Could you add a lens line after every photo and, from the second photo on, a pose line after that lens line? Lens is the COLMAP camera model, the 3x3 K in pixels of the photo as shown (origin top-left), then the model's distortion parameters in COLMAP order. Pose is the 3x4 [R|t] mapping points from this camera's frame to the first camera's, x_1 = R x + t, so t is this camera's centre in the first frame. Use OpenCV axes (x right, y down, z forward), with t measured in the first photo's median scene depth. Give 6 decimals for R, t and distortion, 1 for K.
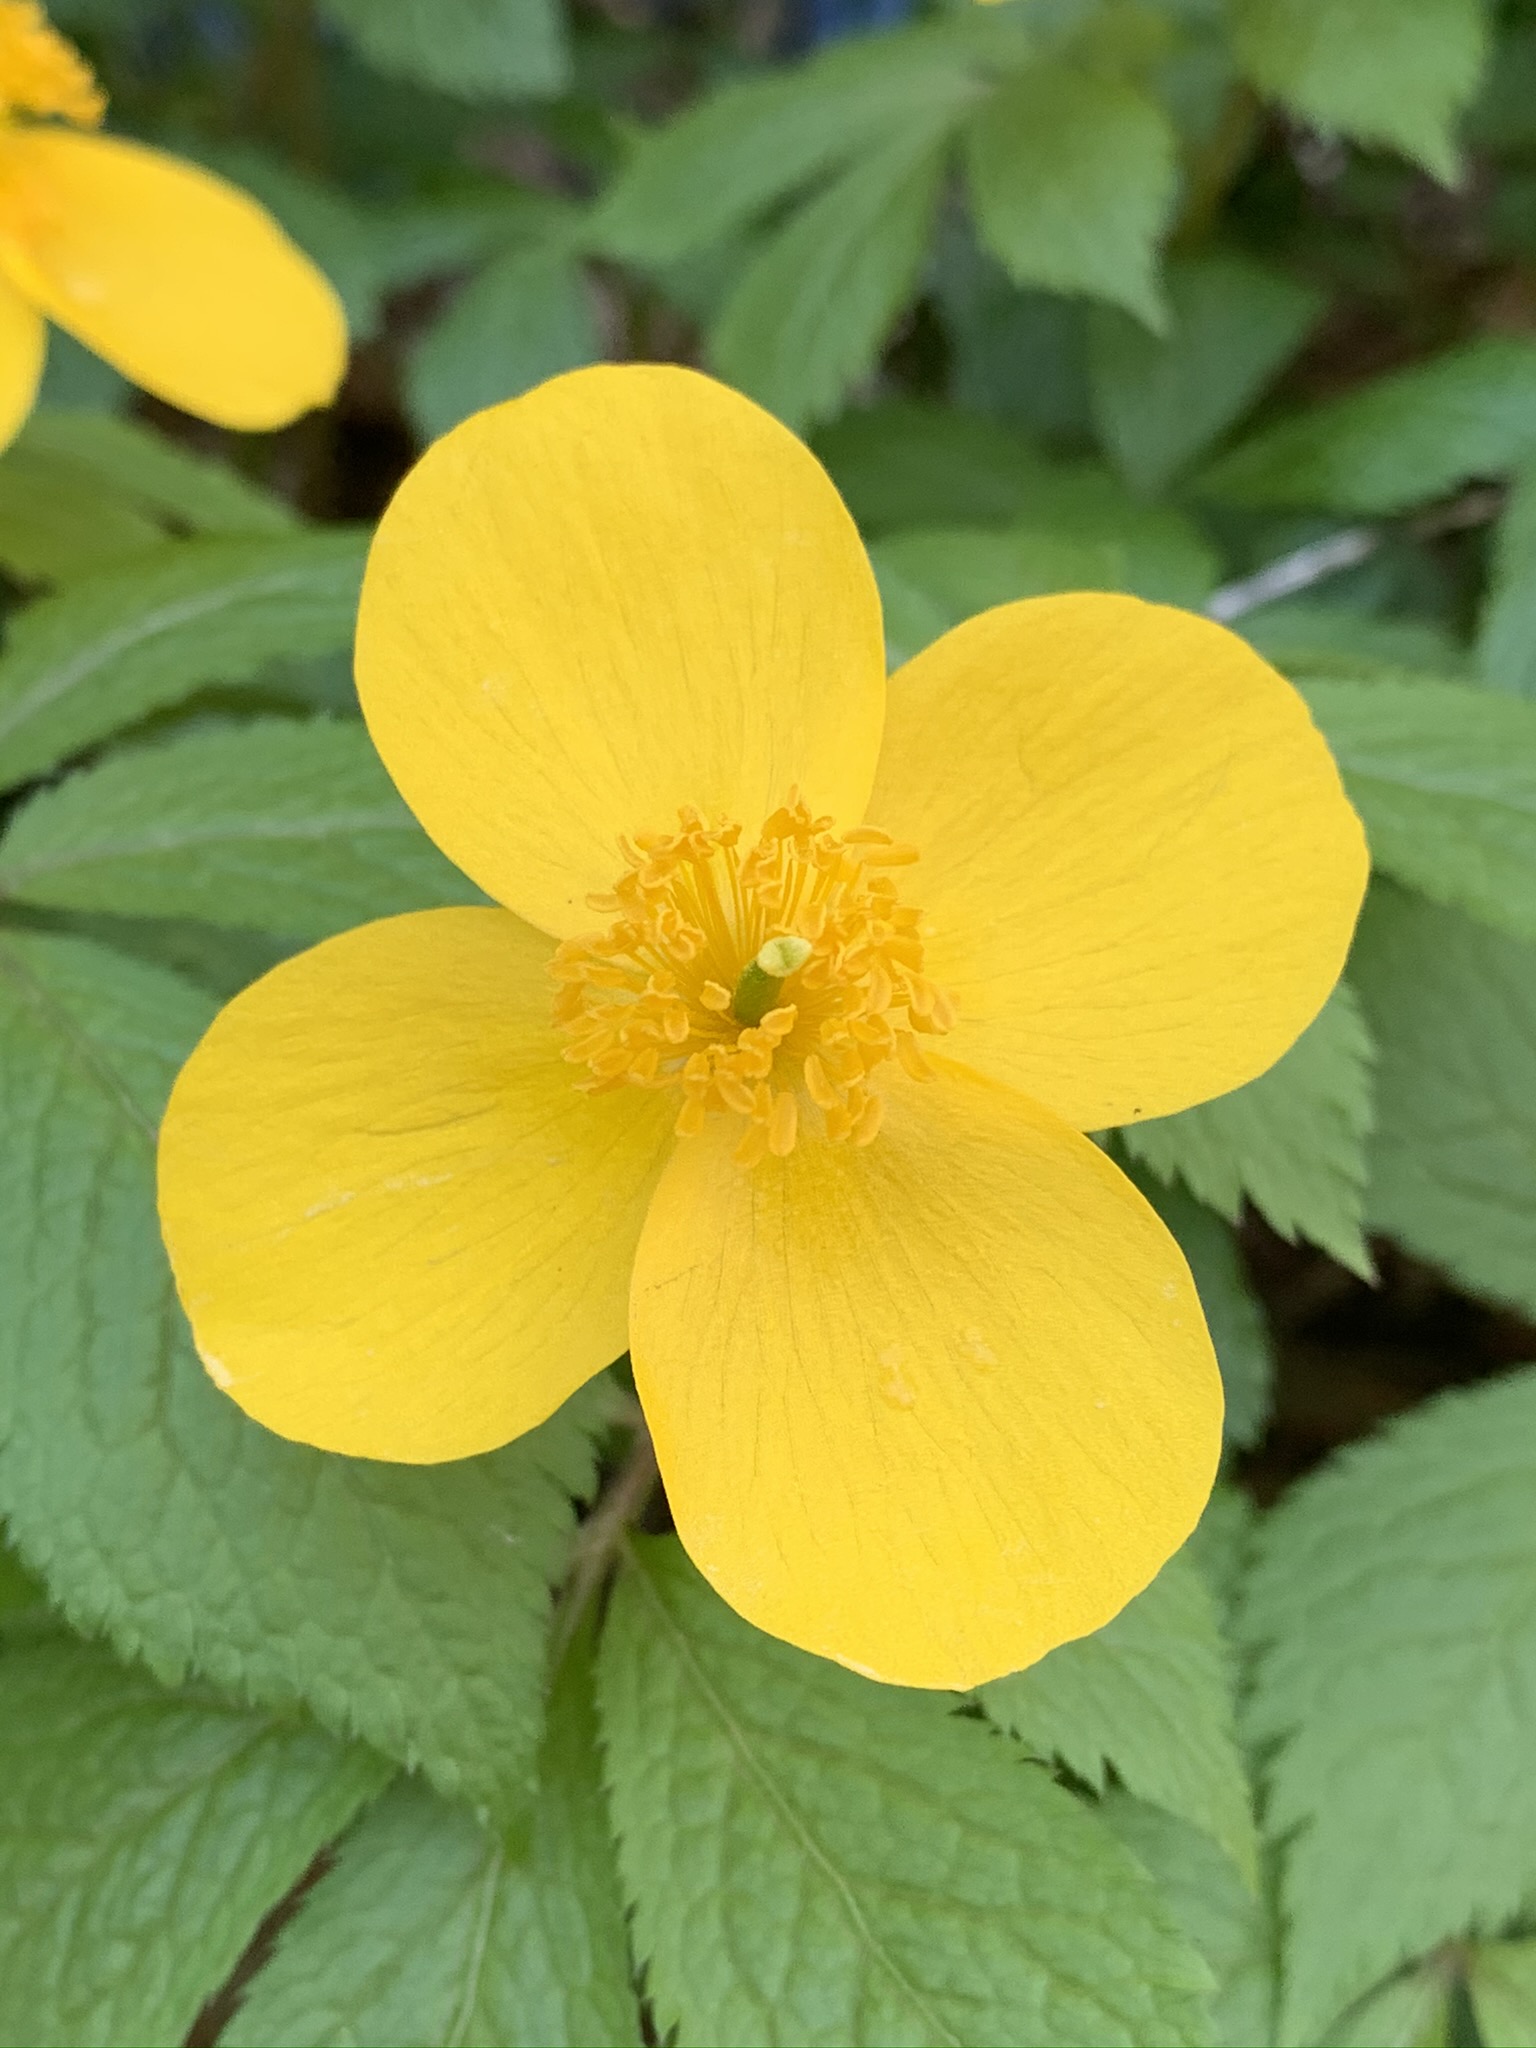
lens RADIAL K [[3125.1, 0, 616.0], [0, 3125.1, 1023.8], [0, 0, 1]] dist [0.203458, -0.031021]
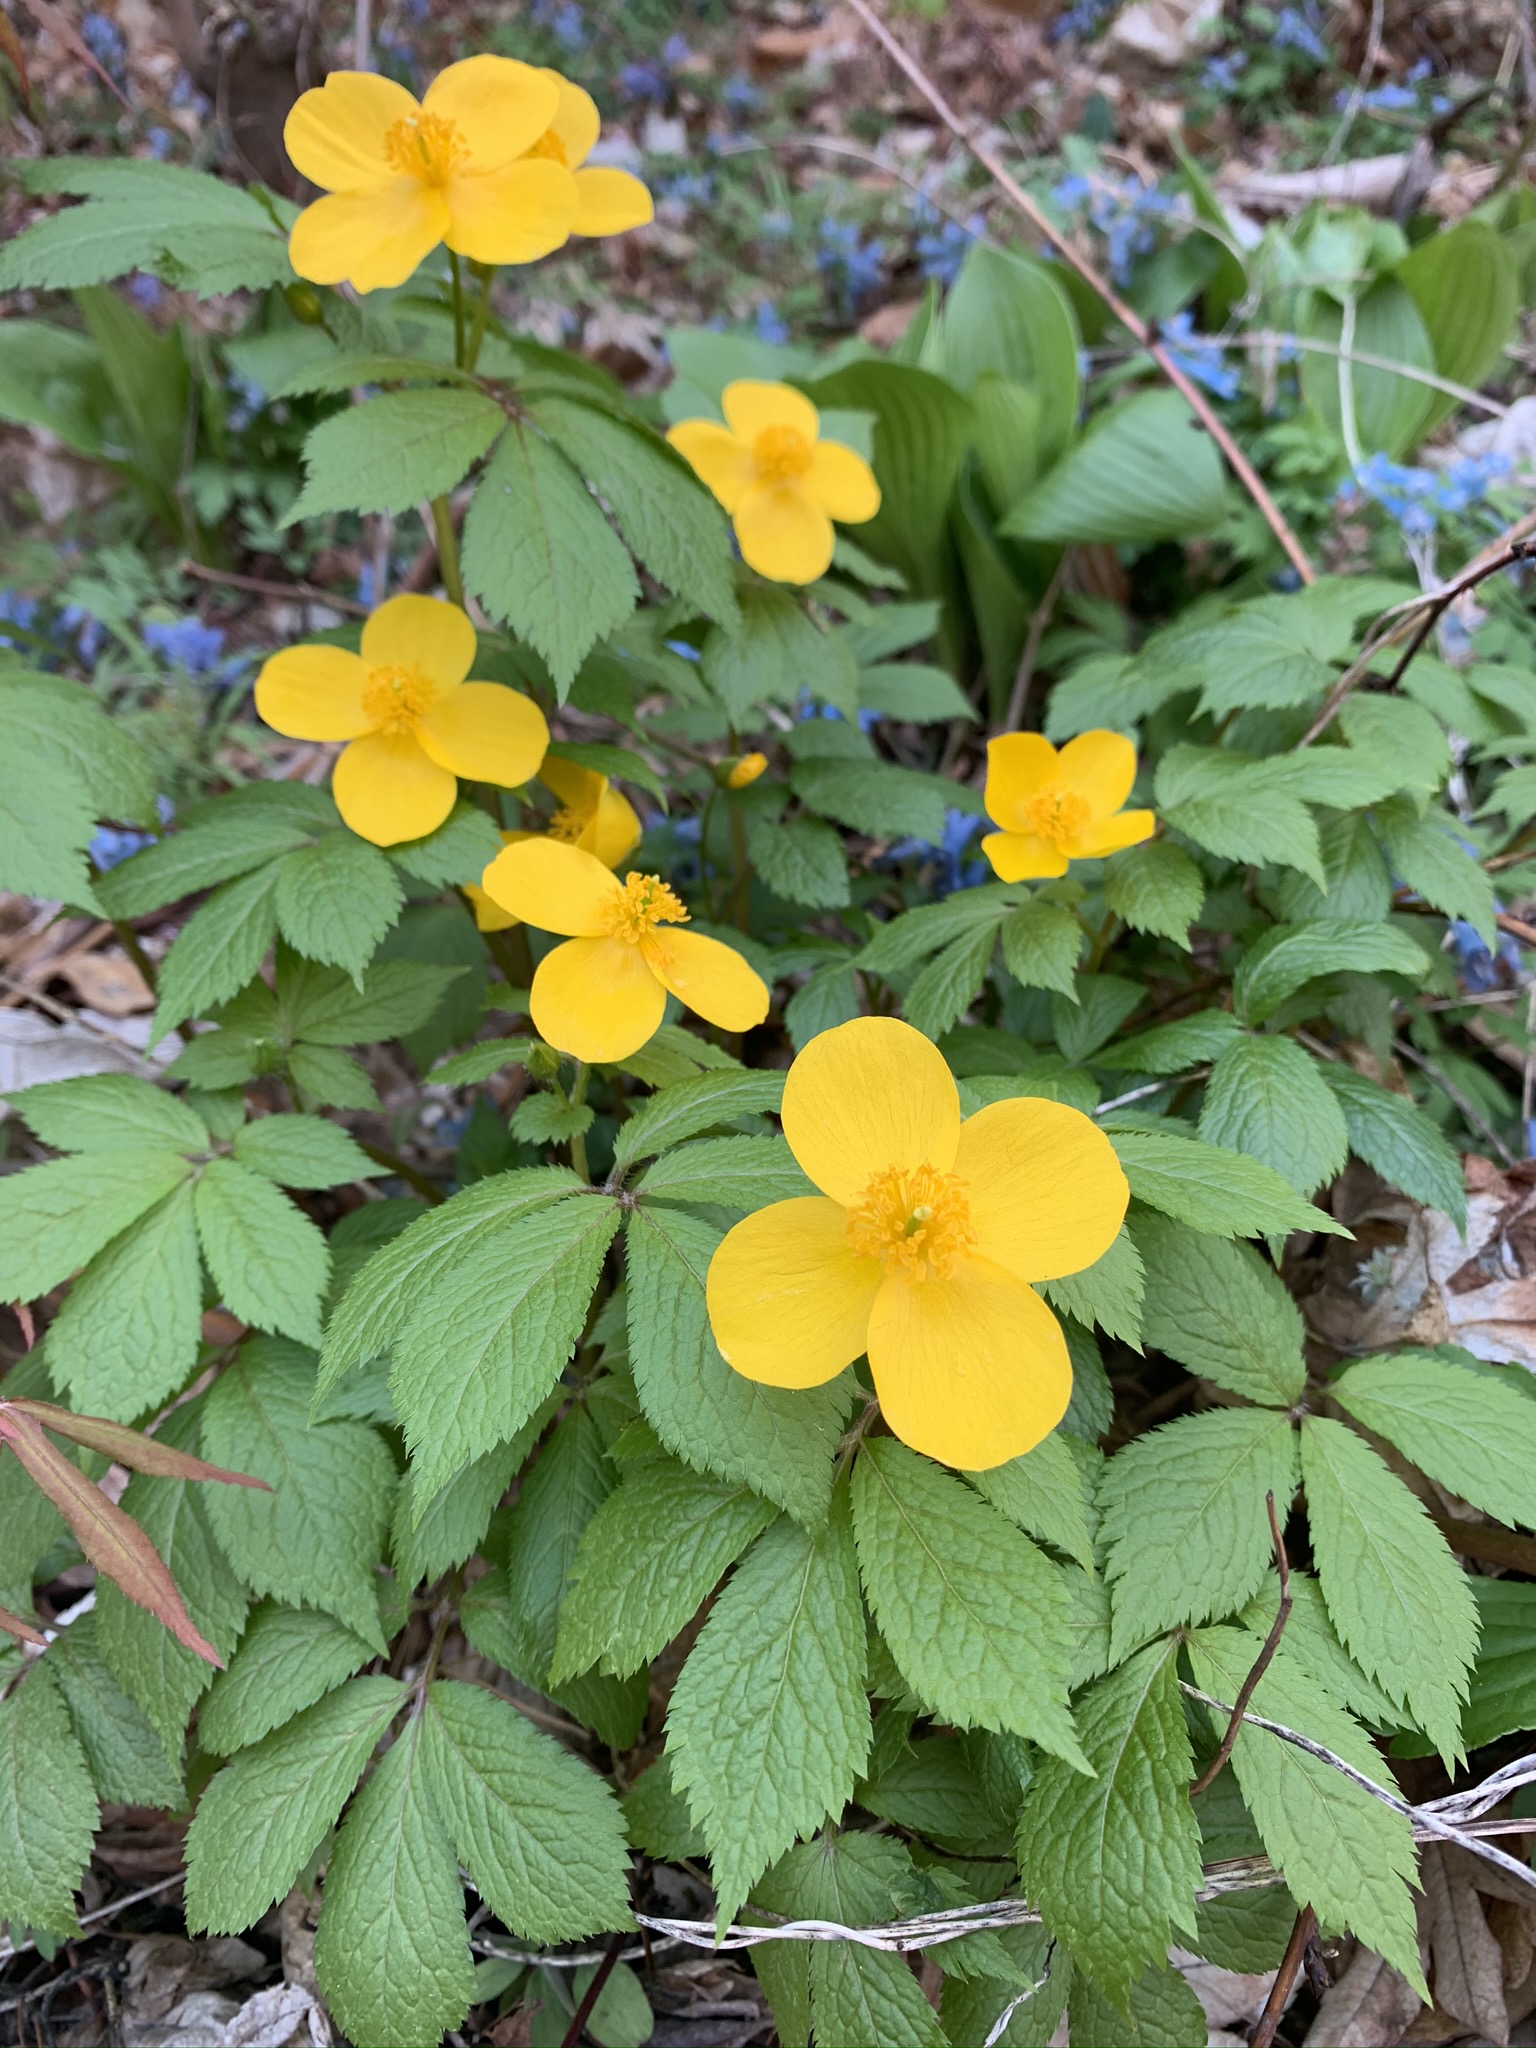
lens RADIAL K [[1552.4, 0, 768.0], [0, 1552.4, 1024.0], [0, 0, 1]] dist [-0.102421, -0.000123]
pose [[0.997838, 0.024159, -0.061128, -0.005535], [-0.035060, 0.982283, -0.184096, 0.060589], [0.055597, 0.185841, 0.981006, -0.376444]]
